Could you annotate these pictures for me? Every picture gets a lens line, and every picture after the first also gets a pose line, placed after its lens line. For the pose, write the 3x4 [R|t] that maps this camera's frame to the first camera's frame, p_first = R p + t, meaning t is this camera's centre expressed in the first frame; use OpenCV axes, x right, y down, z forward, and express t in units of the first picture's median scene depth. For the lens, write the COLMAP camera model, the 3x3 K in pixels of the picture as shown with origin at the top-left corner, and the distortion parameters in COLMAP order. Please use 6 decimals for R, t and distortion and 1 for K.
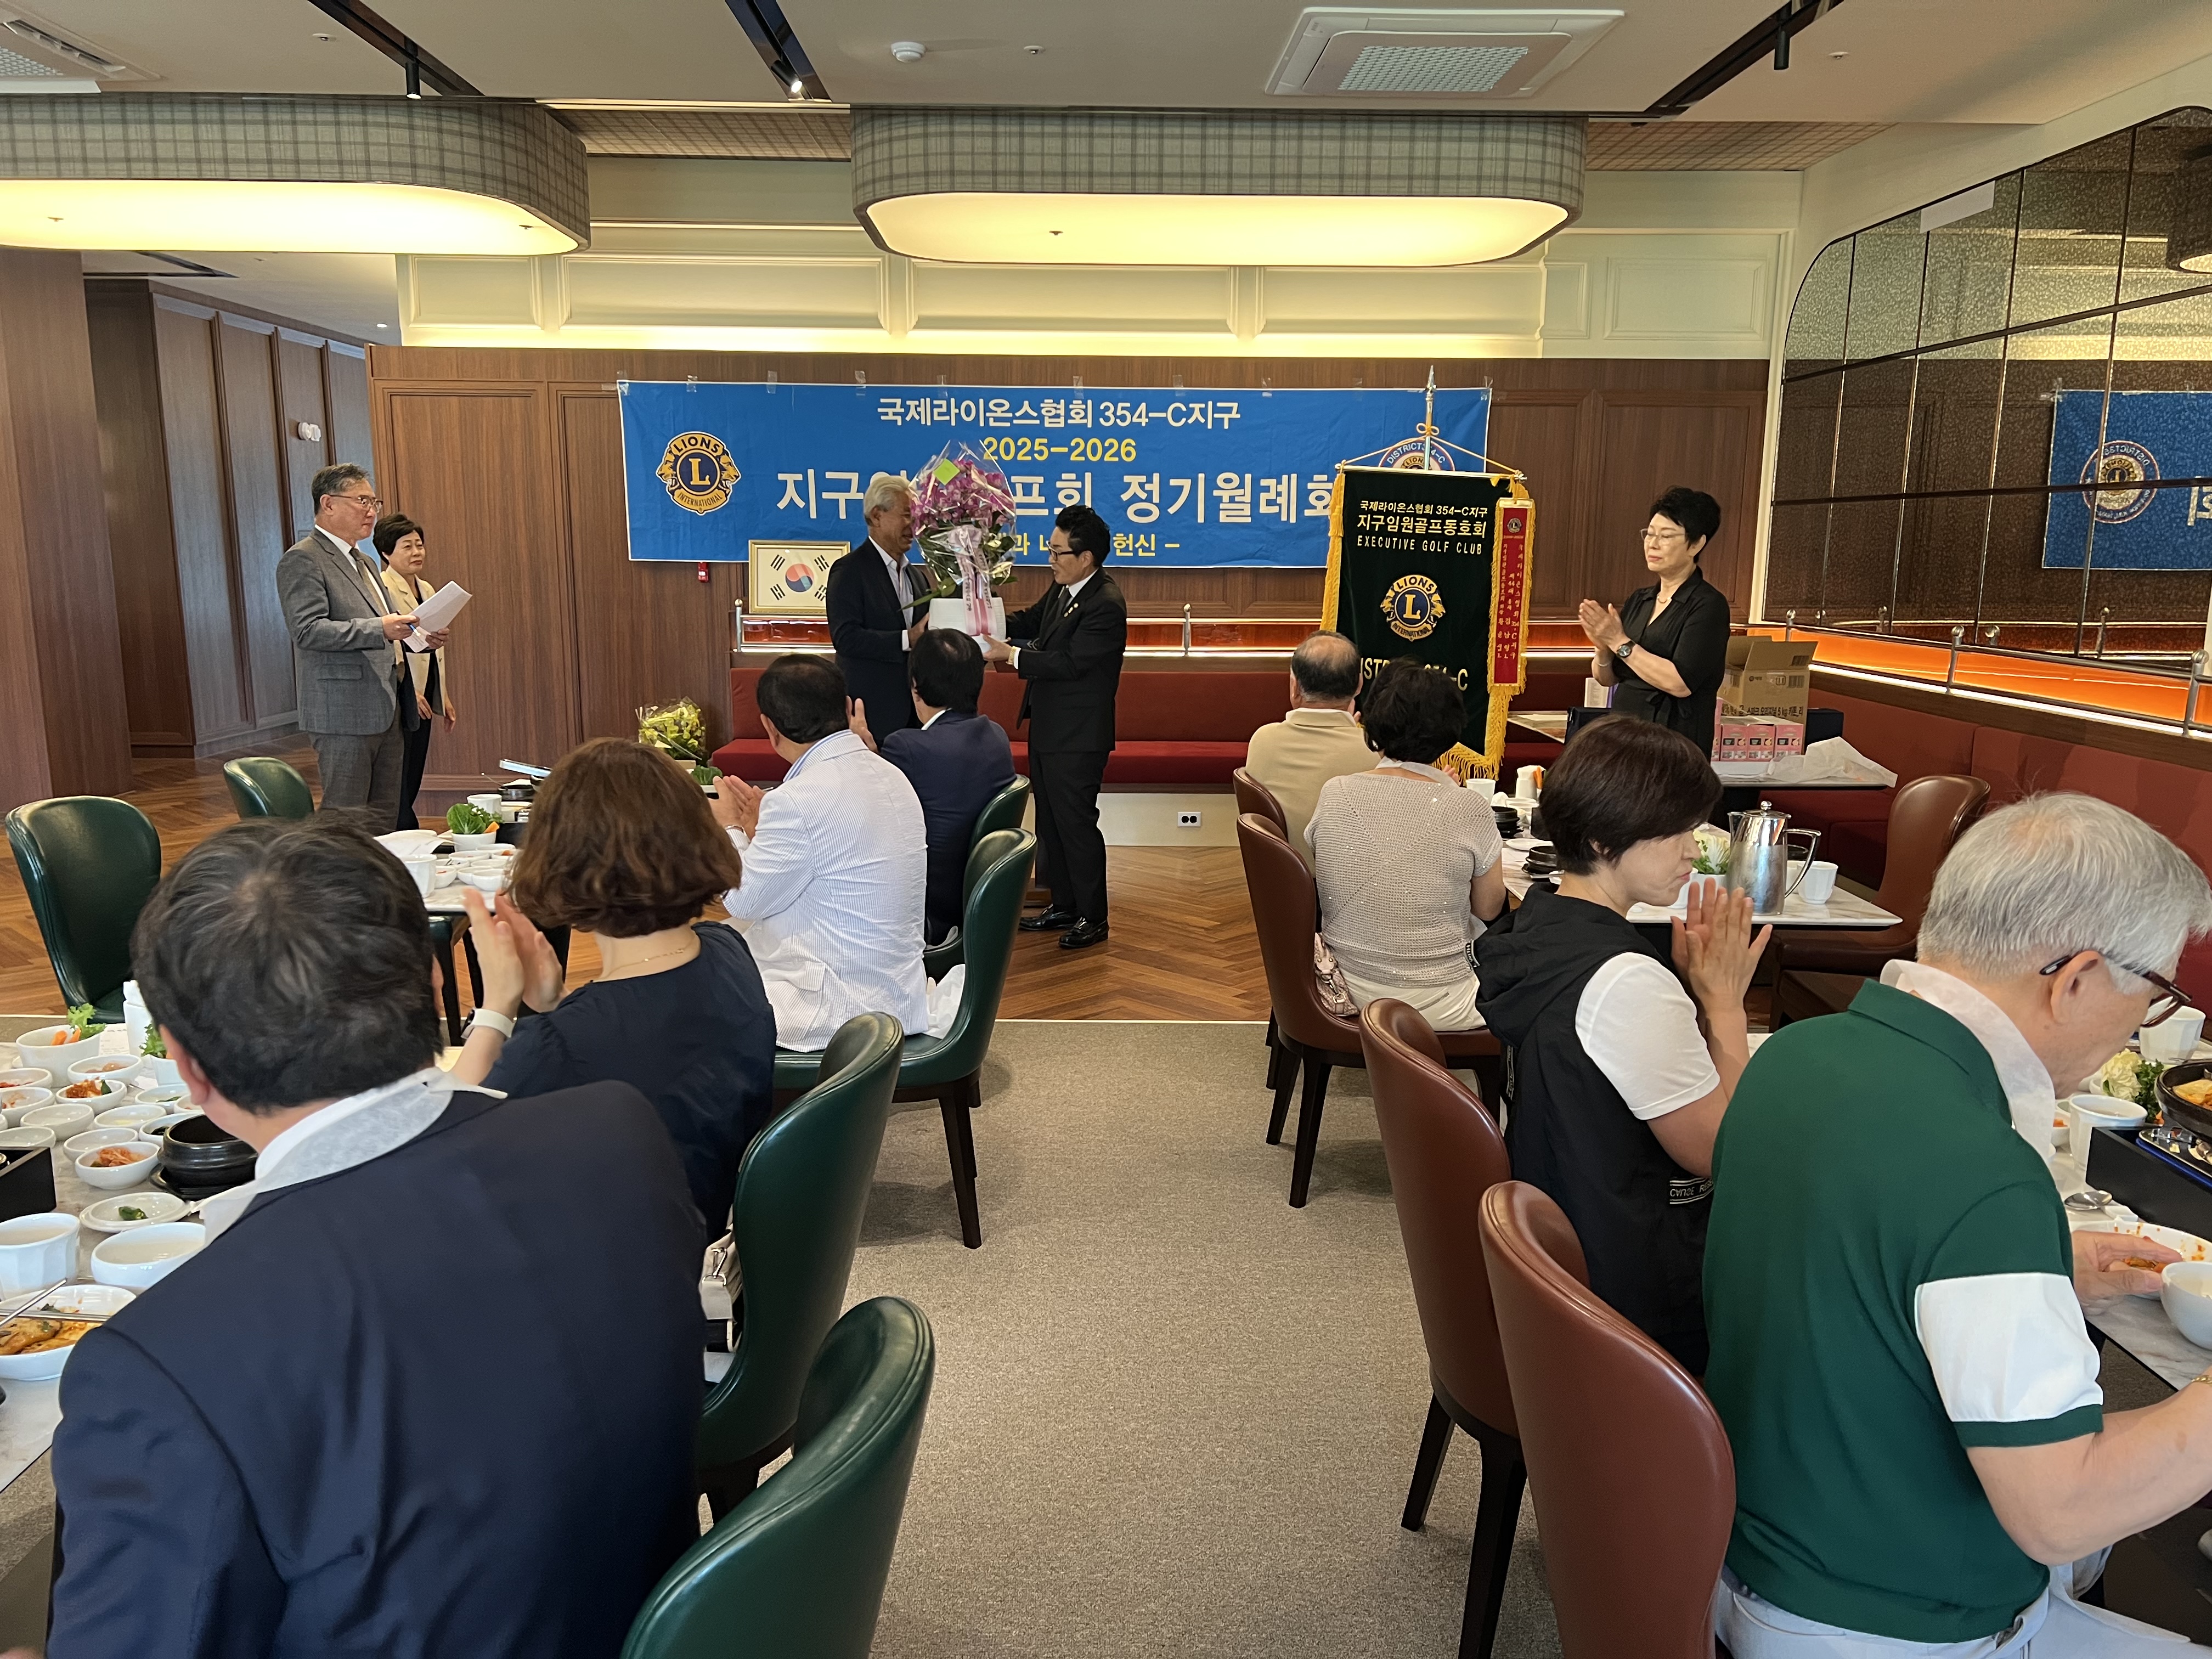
lens RADIAL K [[1701.5, 0, 1094.0], [0, 1701.5, 858.0], [0, 0, 1]] dist [0.164389, -0.501705]
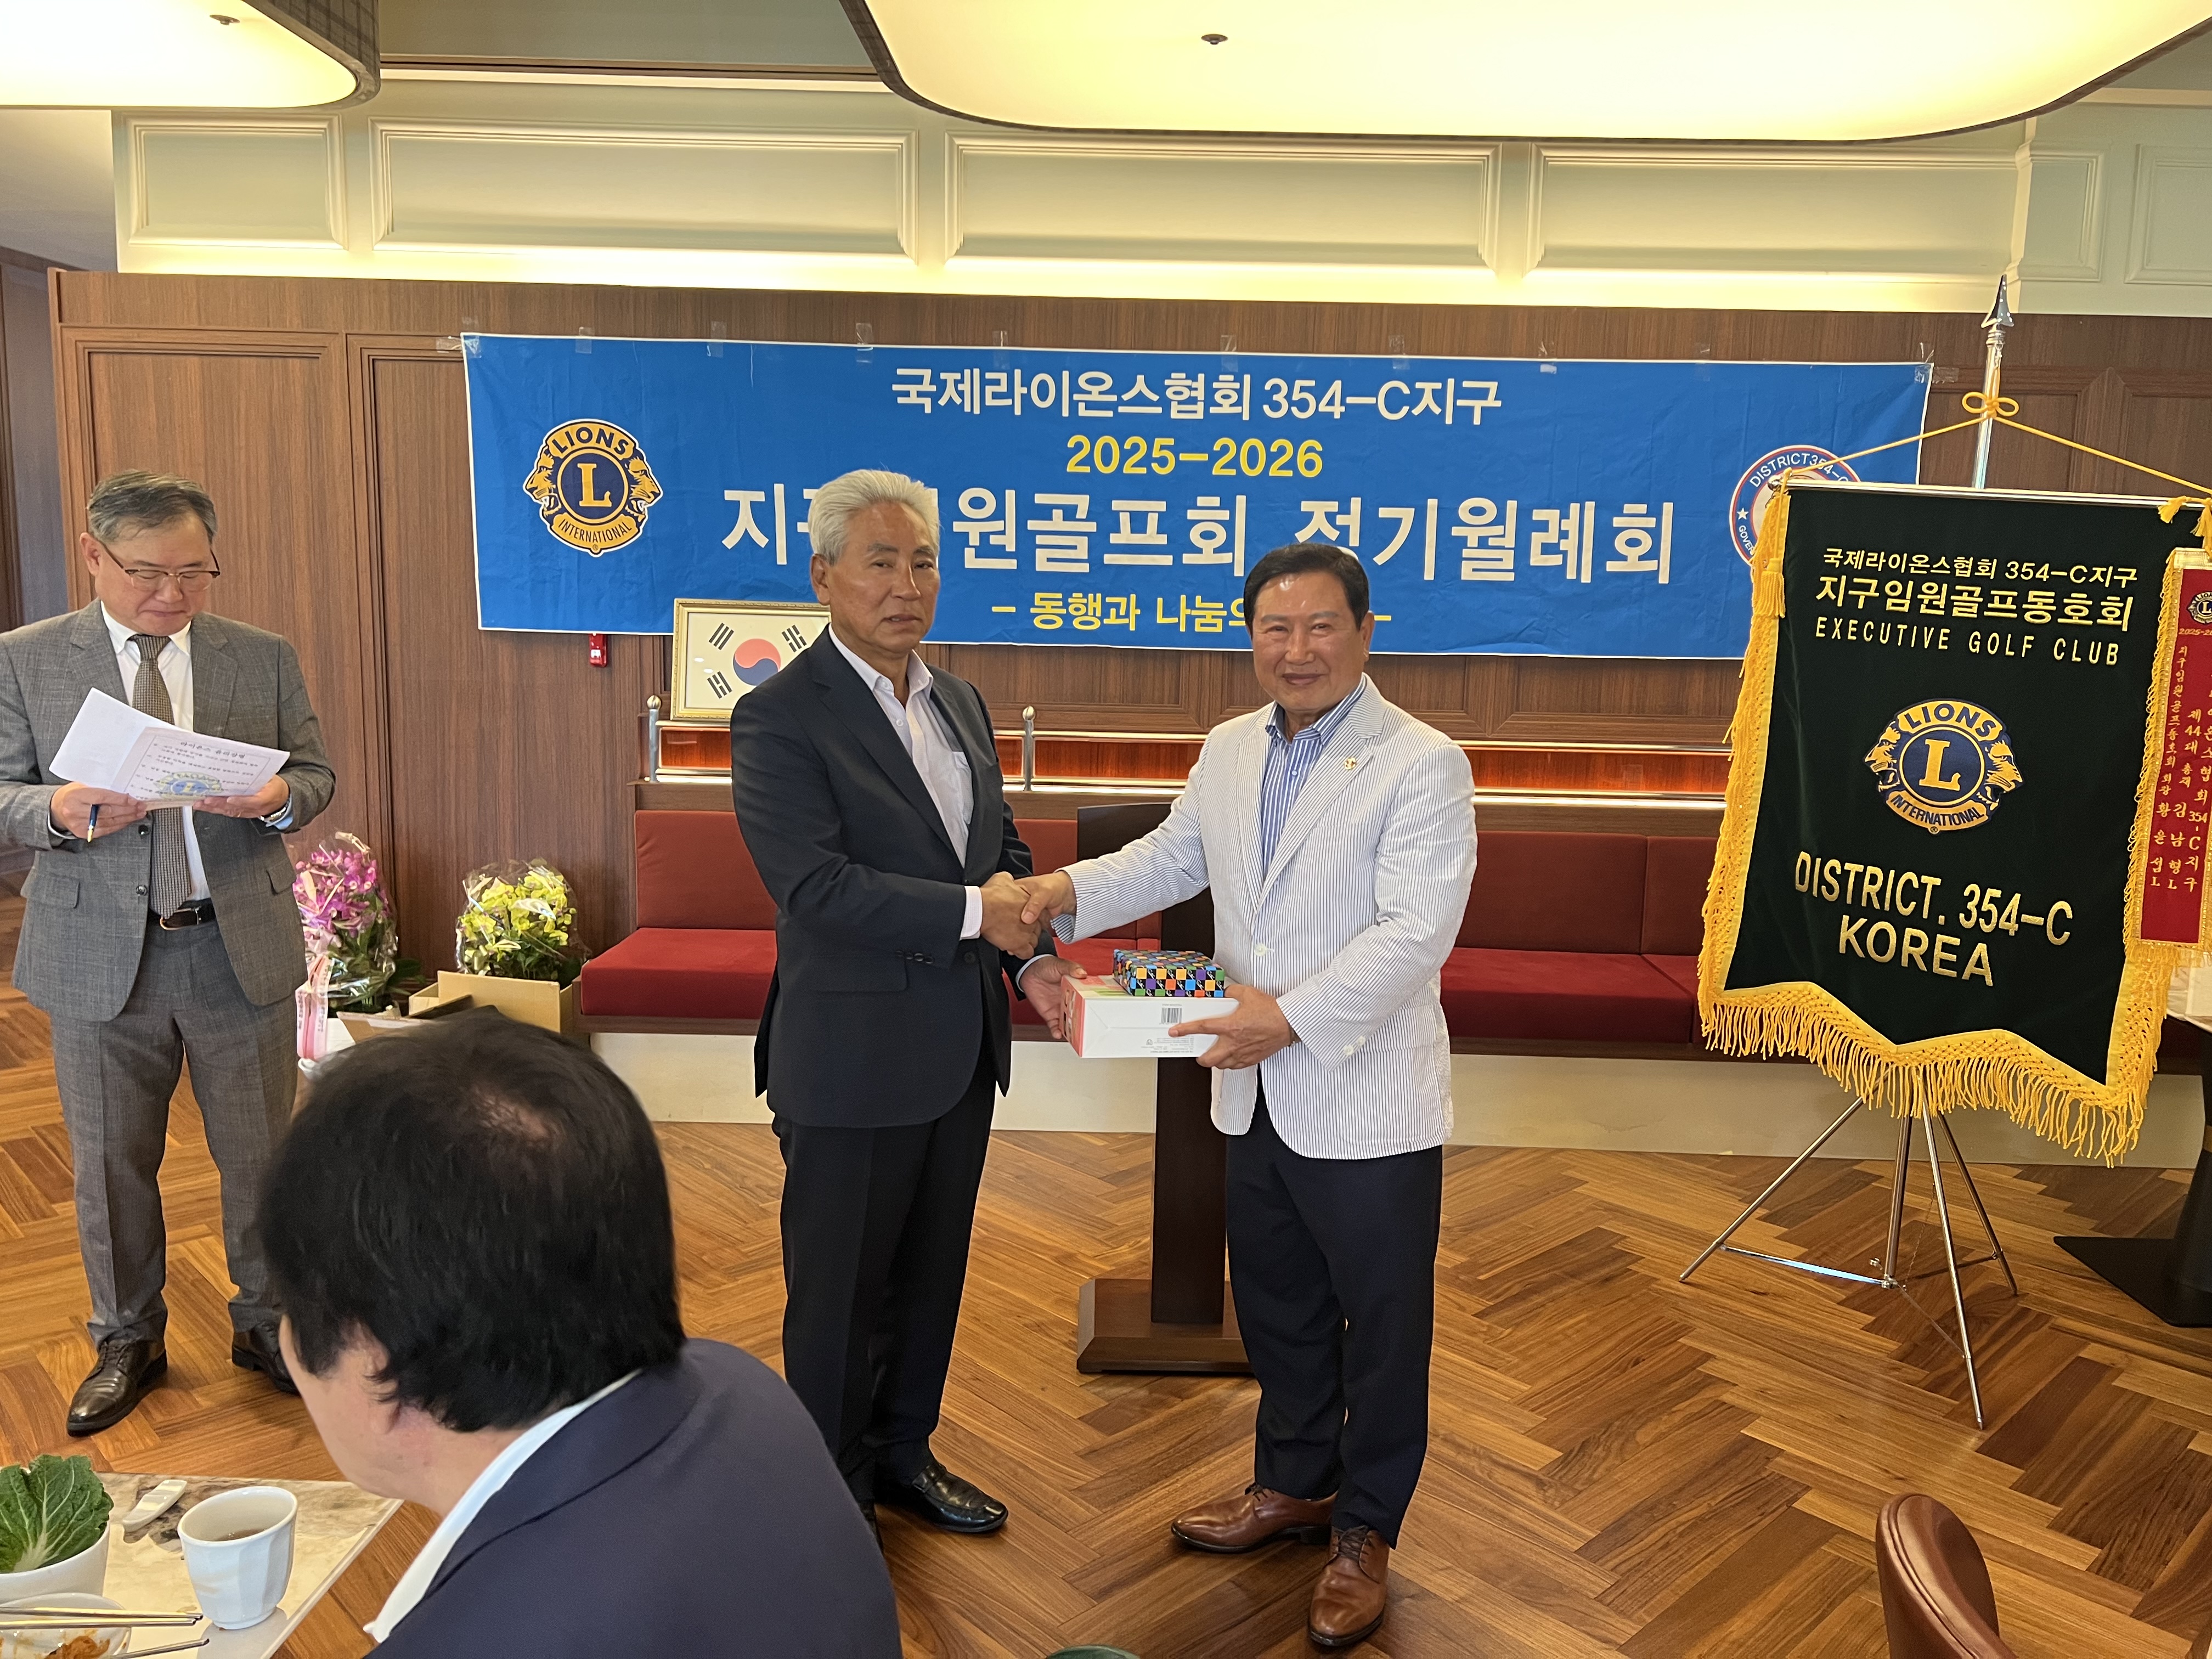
lens RADIAL K [[1715.7, 0, 1115.9], [0, 1715.7, 837.0], [0, 0, 1]] dist [0.107559, -0.204430]
pose [[0.999342, 0.019768, -0.030397, -0.026664], [-0.020878, 0.999111, -0.036630, -0.083719], [0.029646, 0.037240, 0.998867, 0.406655]]
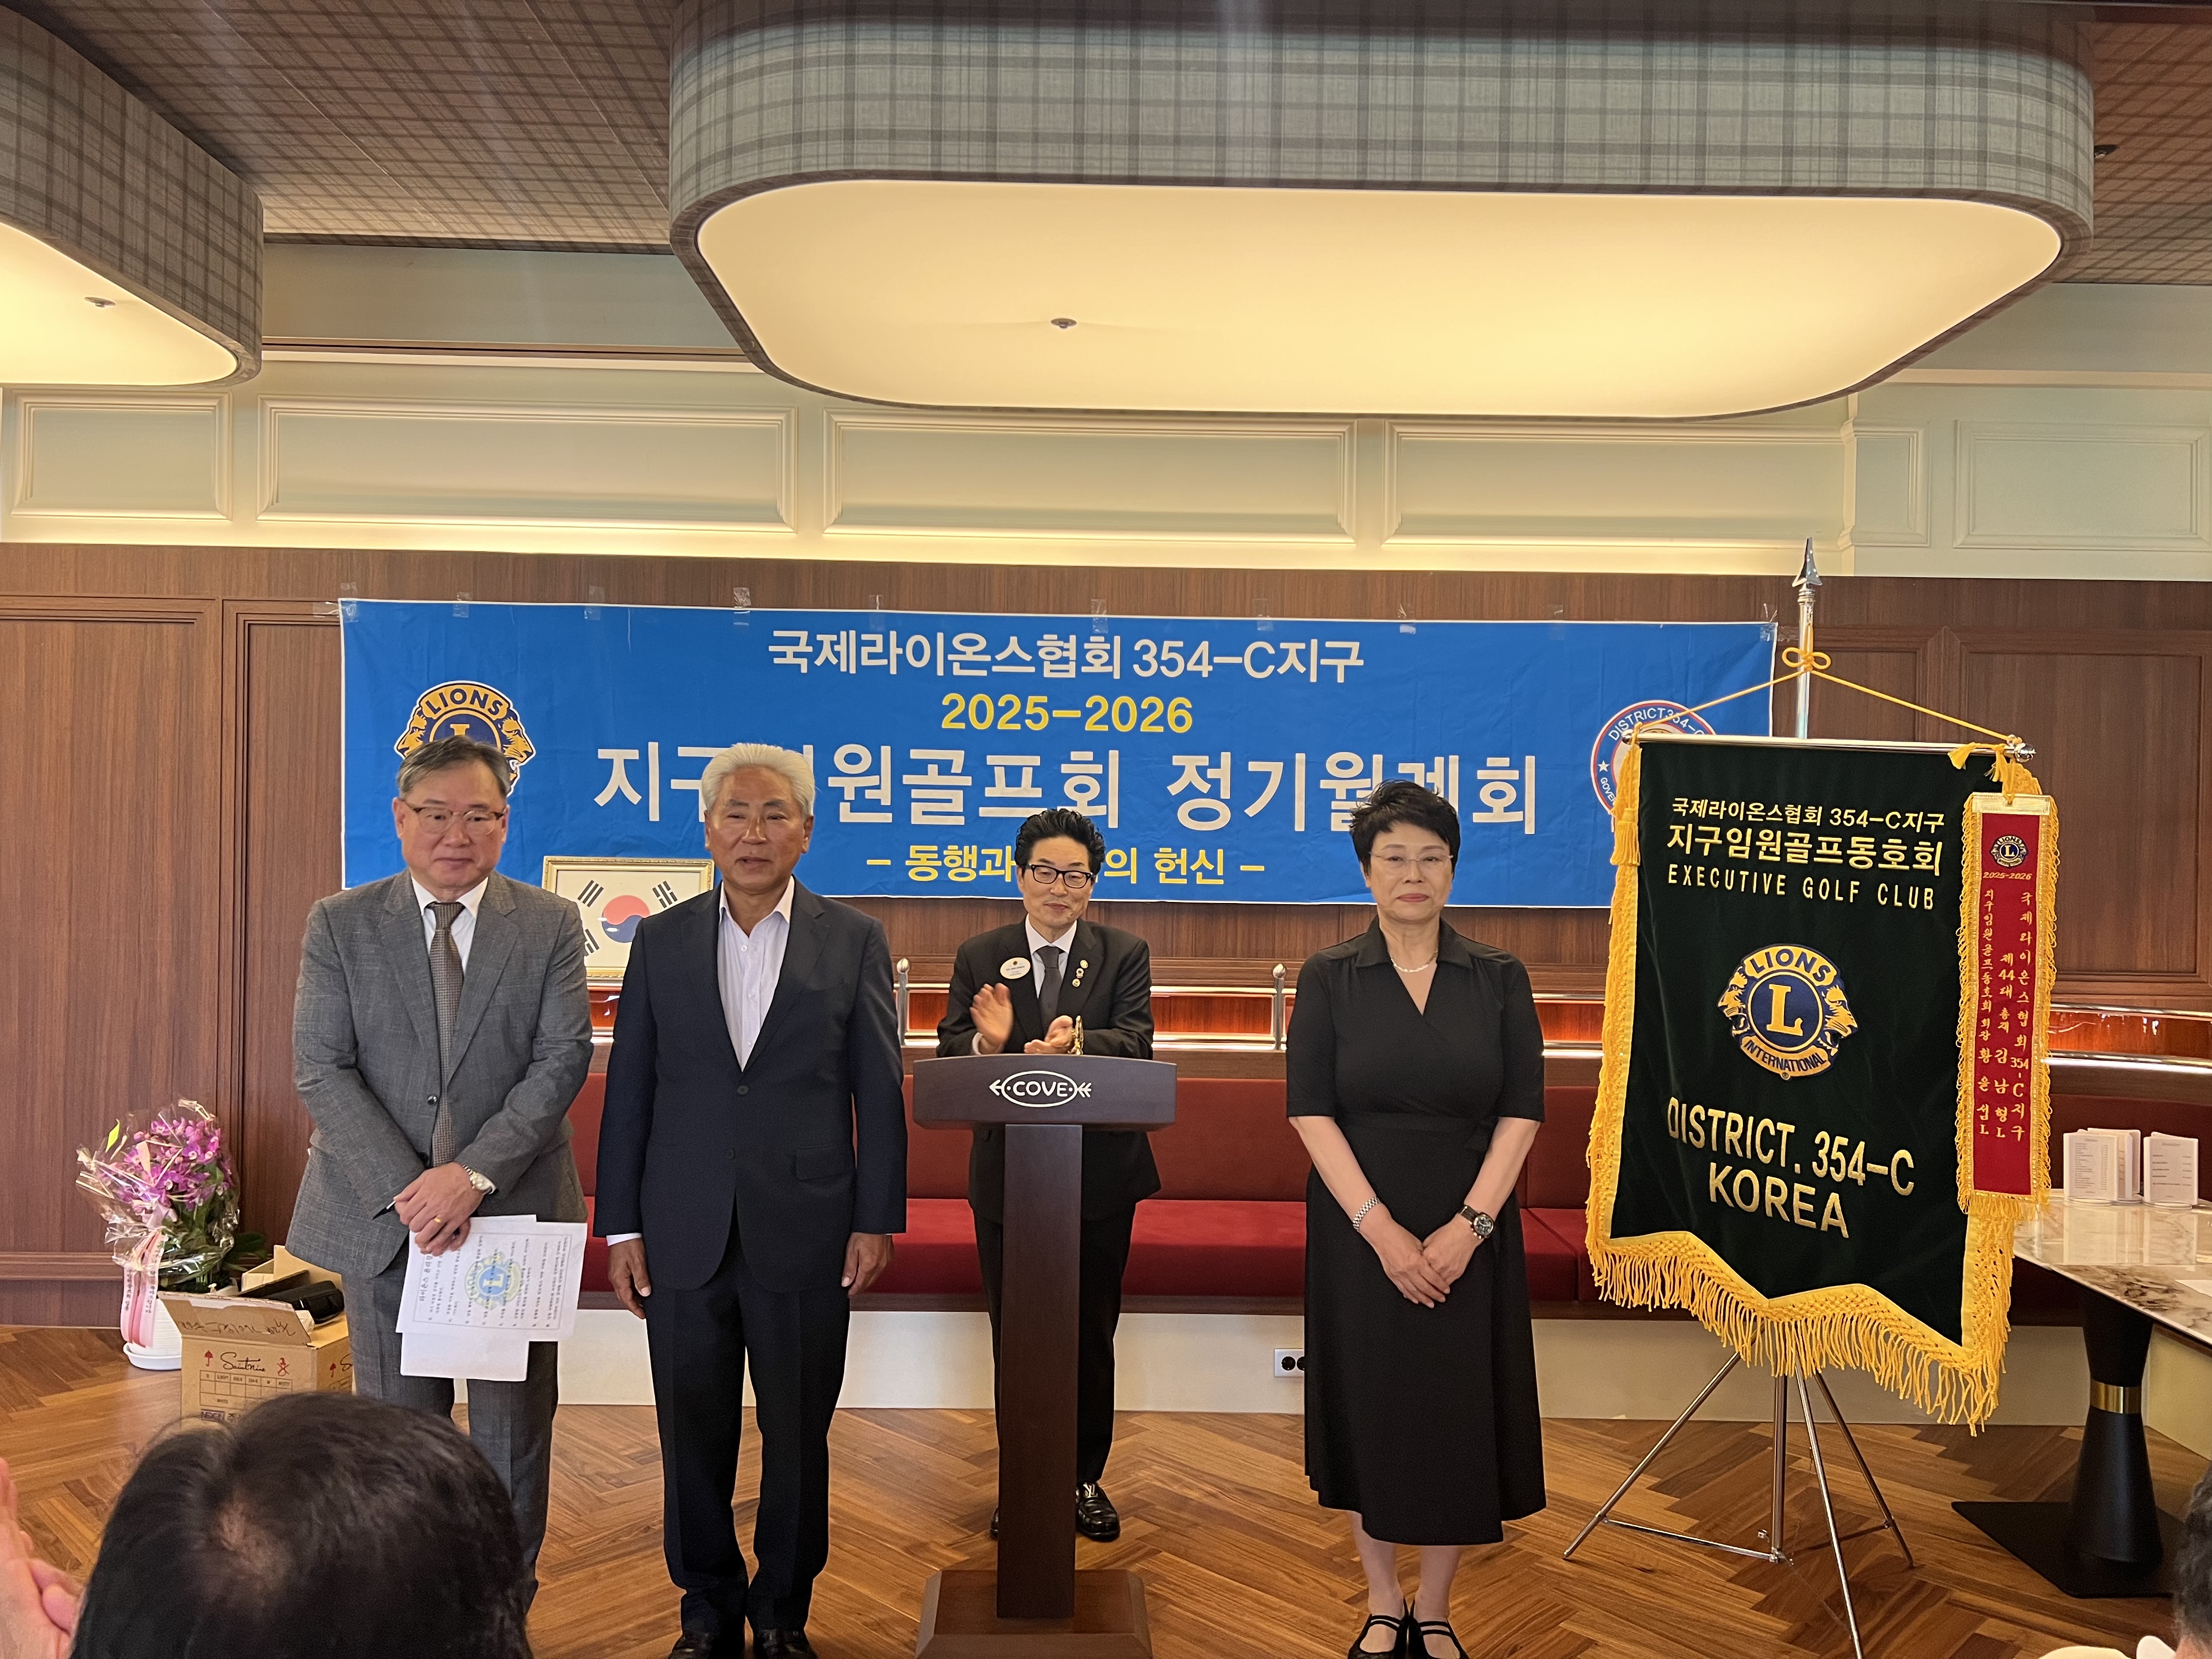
lens RADIAL K [[1715.7, 0, 1115.9], [0, 1715.7, 837.0], [0, 0, 1]] dist [0.107559, -0.204430]
pose [[0.999955, 0.007471, 0.005919, -0.006121], [-0.006254, 0.982893, -0.184071, -0.083163], [-0.007193, 0.184025, 0.982895, 0.410406]]
